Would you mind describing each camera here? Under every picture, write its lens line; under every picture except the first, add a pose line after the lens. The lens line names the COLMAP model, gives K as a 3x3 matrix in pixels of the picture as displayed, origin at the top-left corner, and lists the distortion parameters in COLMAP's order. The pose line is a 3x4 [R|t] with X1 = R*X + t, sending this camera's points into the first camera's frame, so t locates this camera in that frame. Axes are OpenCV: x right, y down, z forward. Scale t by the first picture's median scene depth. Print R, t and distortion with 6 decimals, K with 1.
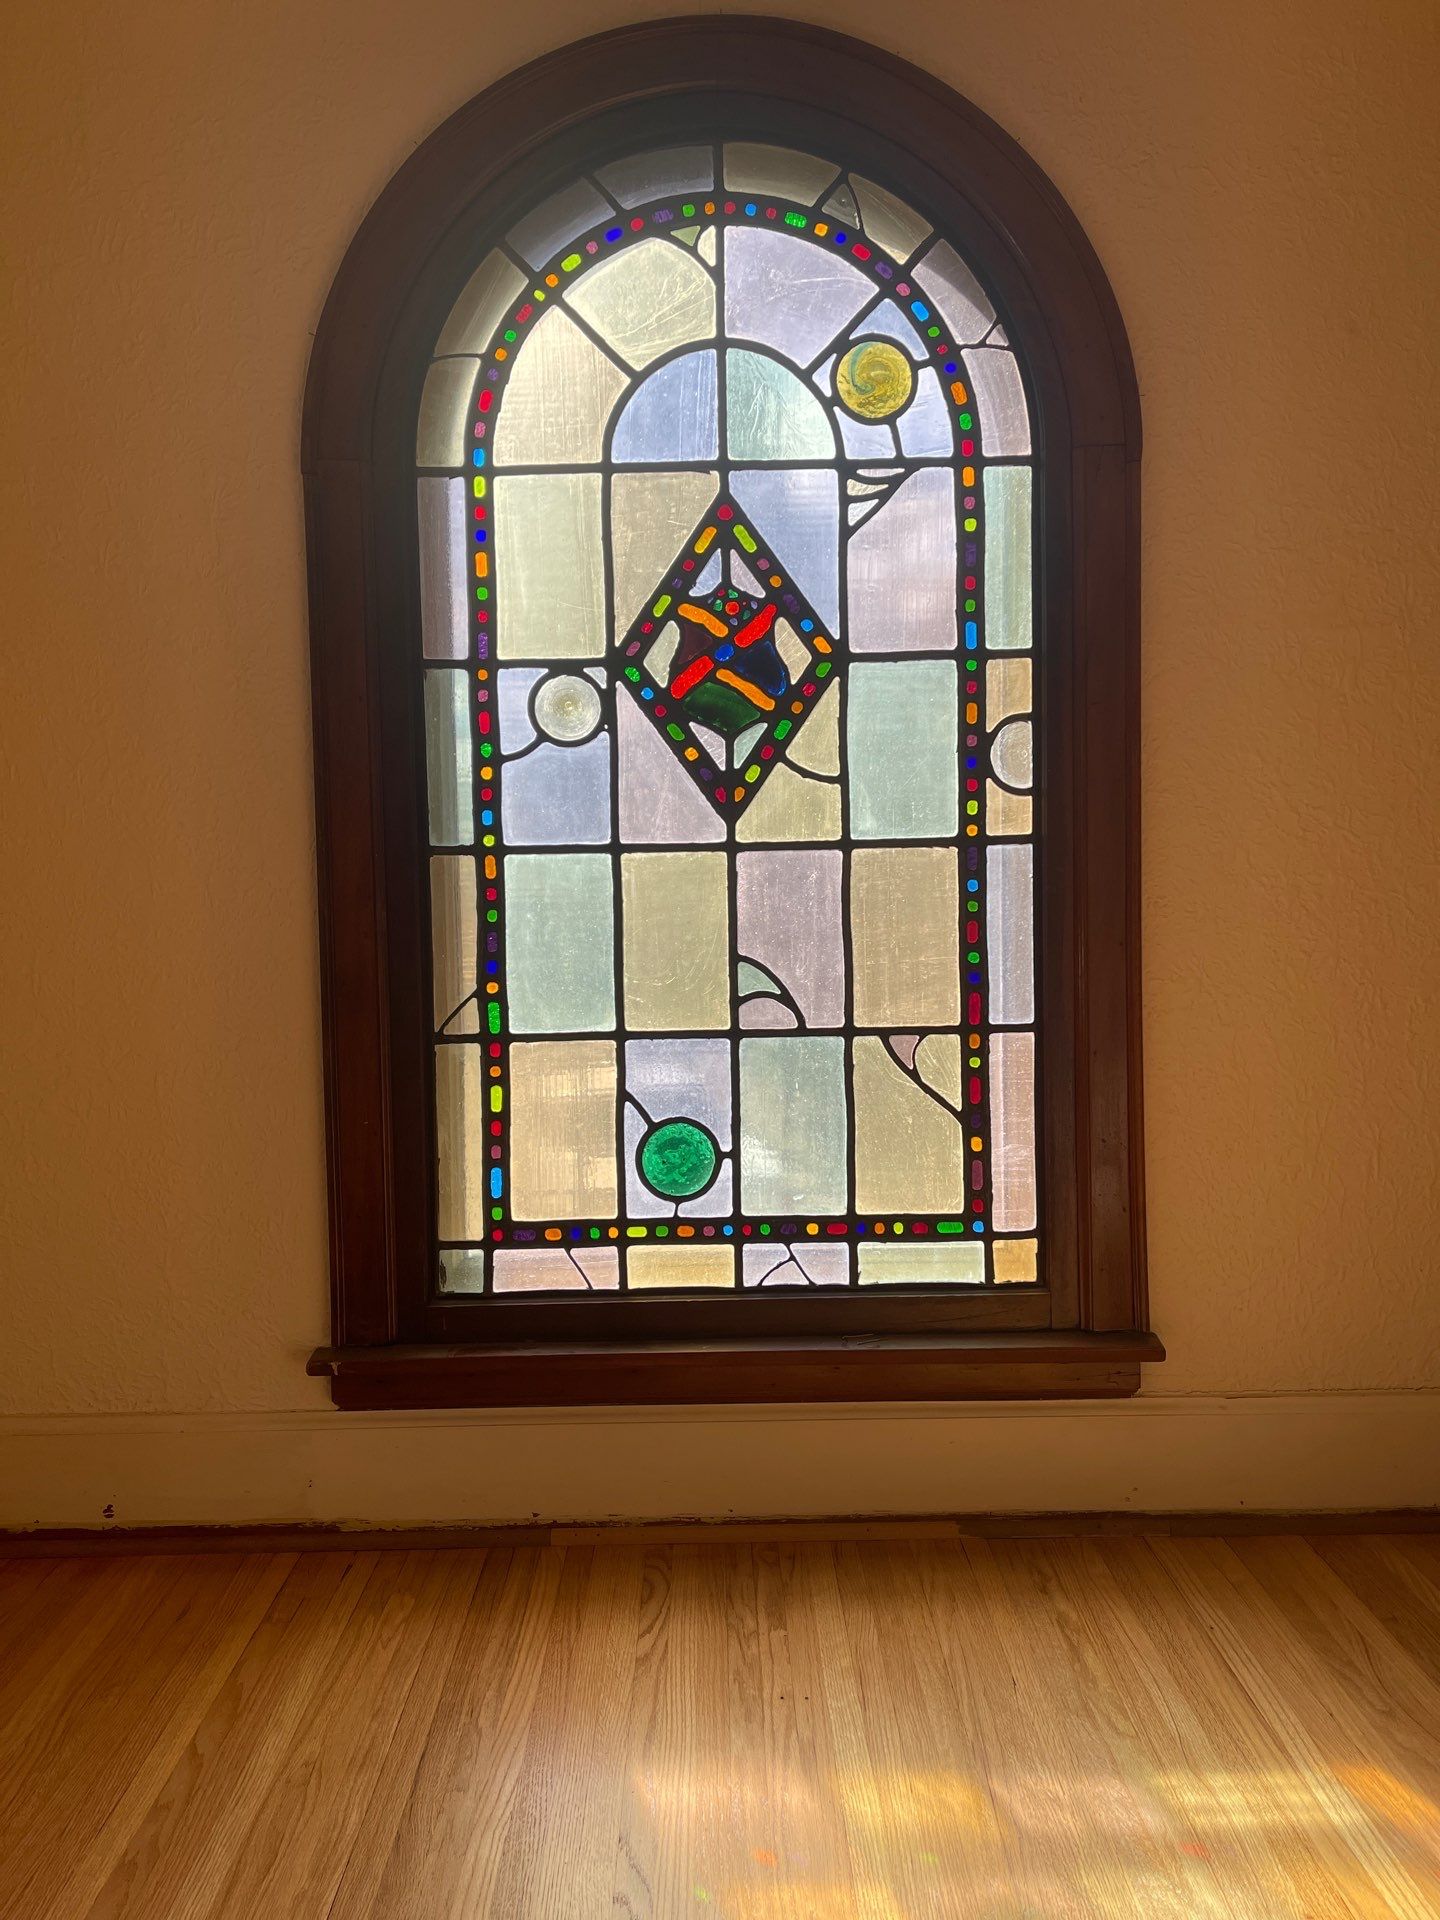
lens RADIAL K [[1372.1, 0, 729.6], [0, 1372.1, 953.3], [0, 0, 1]] dist [0.037166, -0.031440]
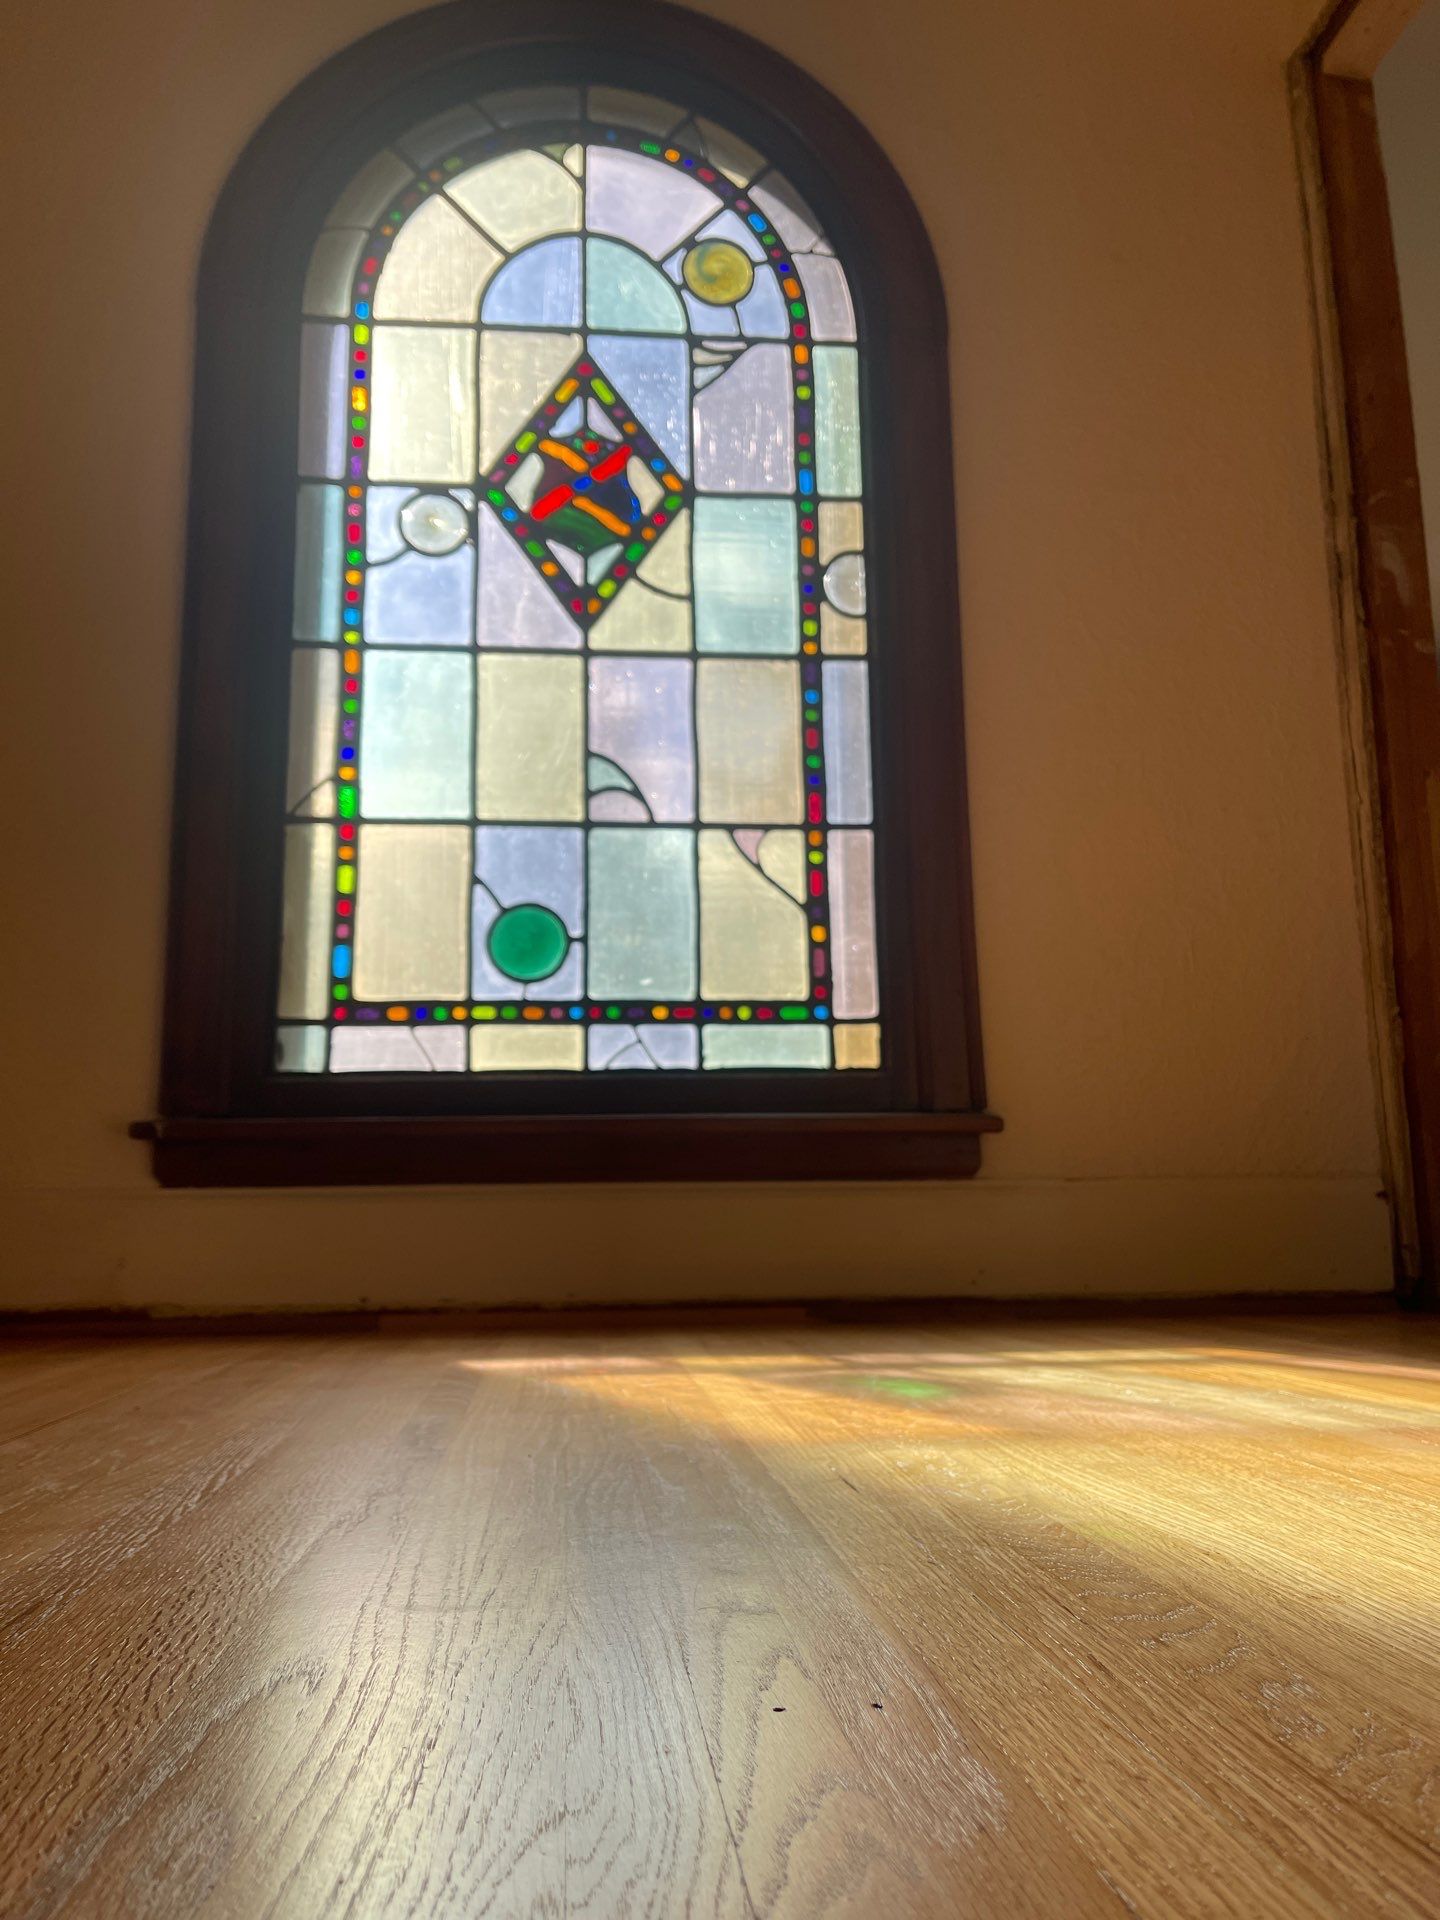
lens RADIAL K [[1372.1, 0, 718.4], [0, 1372.1, 969.1], [0, 0, 1]] dist [0.037166, -0.031440]
pose [[0.995272, 0.018523, 0.095343, 0.006492], [0.002053, 0.977415, -0.211319, 0.385322], [-0.097104, 0.210515, 0.972756, 0.008344]]
